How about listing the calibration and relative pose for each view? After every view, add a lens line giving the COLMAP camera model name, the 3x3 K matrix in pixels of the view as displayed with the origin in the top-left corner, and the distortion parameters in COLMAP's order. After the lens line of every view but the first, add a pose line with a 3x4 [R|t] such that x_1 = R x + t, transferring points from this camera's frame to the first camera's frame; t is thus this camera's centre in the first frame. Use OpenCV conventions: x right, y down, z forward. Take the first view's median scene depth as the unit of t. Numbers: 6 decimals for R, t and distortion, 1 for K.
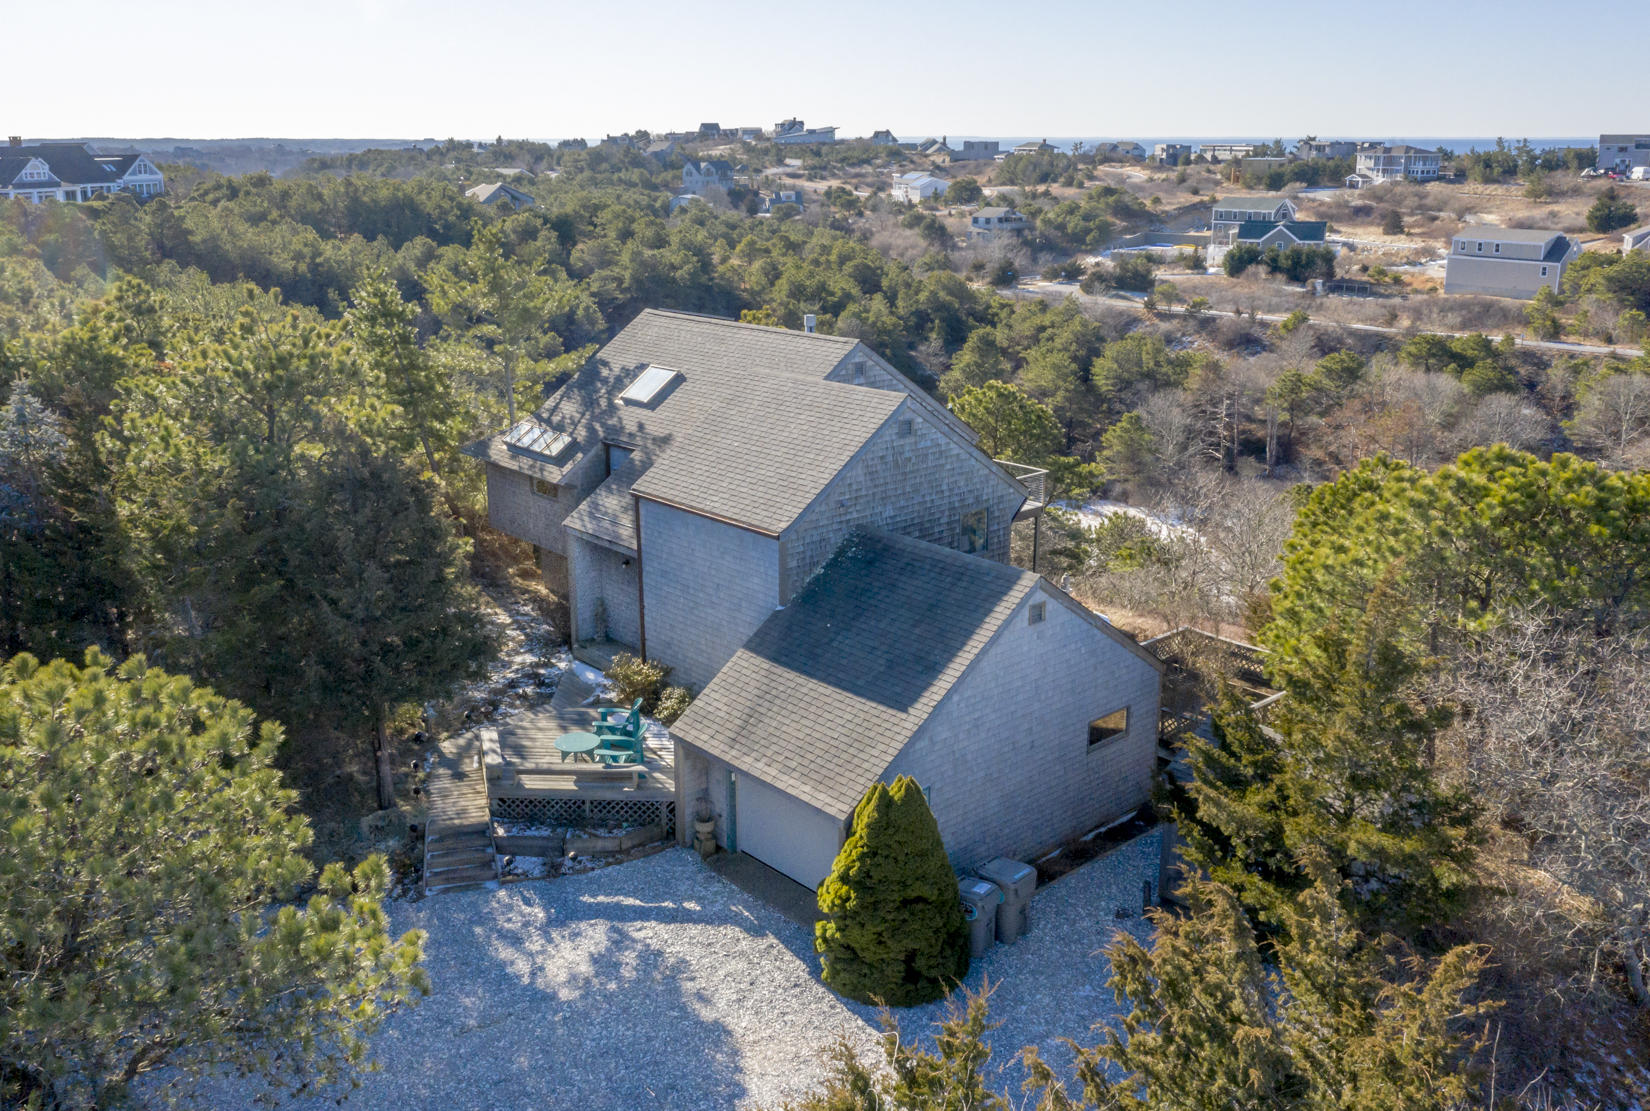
lens RADIAL K [[1315.1, 0, 825.0], [0, 1315.1, 555.5], [0, 0, 1]] dist [-0.008028, -0.004591]
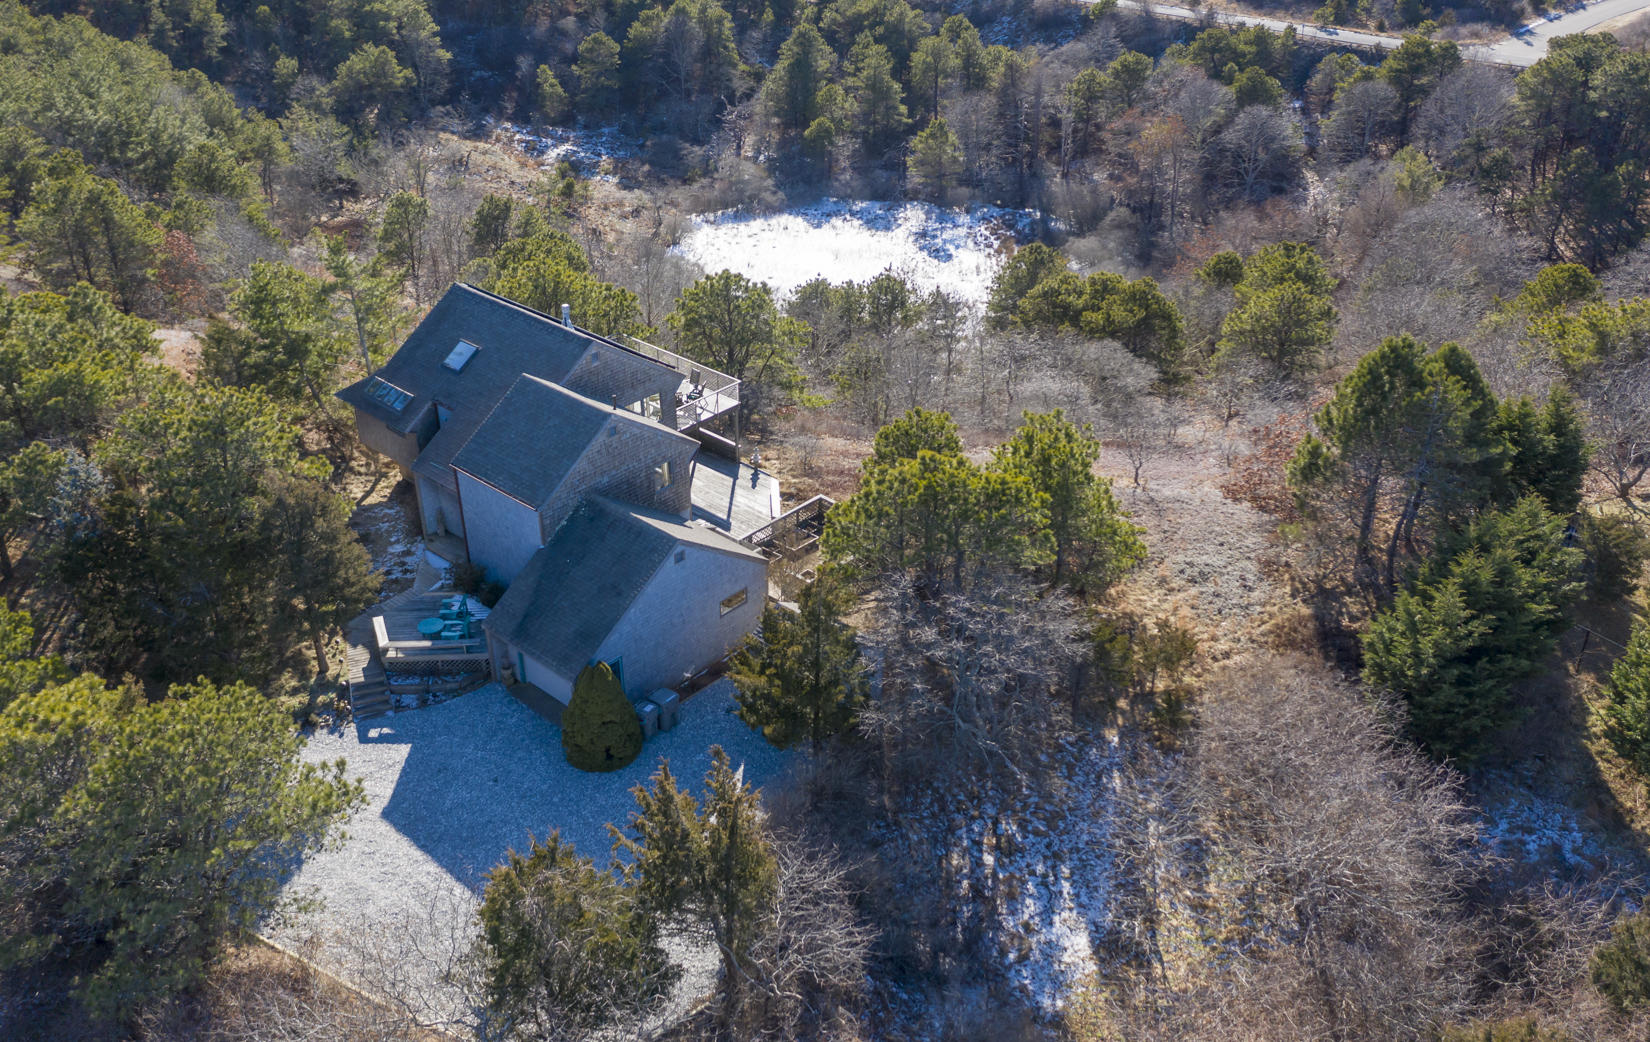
lens RADIAL K [[1321.9, 0, 825.0], [0, 1321.9, 521.0], [0, 0, 1]] dist [-0.001295, -0.008388]
pose [[0.995637, -0.048357, 0.079804, 0.206050], [0.026805, 0.967413, 0.251782, -0.433810], [-0.089379, -0.248544, 0.964488, -0.726579]]
